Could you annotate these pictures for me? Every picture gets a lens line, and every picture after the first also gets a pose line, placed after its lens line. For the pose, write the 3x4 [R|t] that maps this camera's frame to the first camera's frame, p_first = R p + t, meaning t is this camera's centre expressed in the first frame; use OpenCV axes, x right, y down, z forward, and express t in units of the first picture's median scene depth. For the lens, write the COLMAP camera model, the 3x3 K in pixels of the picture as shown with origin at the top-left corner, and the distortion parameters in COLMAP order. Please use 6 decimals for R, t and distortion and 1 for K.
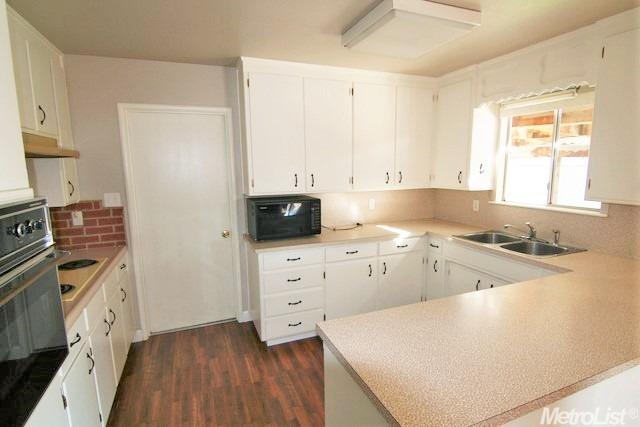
lens RADIAL K [[327.2, 0, 320.4], [0, 327.2, 213.4], [0, 0, 1]] dist [-0.020209, -0.003925]
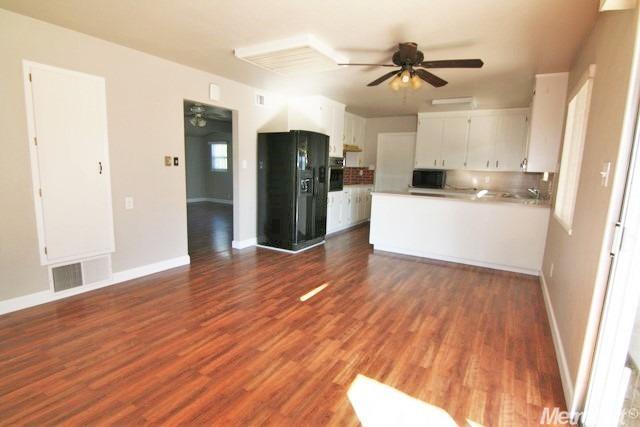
lens RADIAL K [[327.2, 0, 319.6], [0, 327.2, 215.9], [0, 0, 1]] dist [-0.020209, -0.003925]
pose [[0.608449, 0.143020, -0.780600, 1.396357], [-0.152942, 0.986320, 0.061499, 0.274686], [0.778716, 0.081967, 0.621999, -1.123299]]
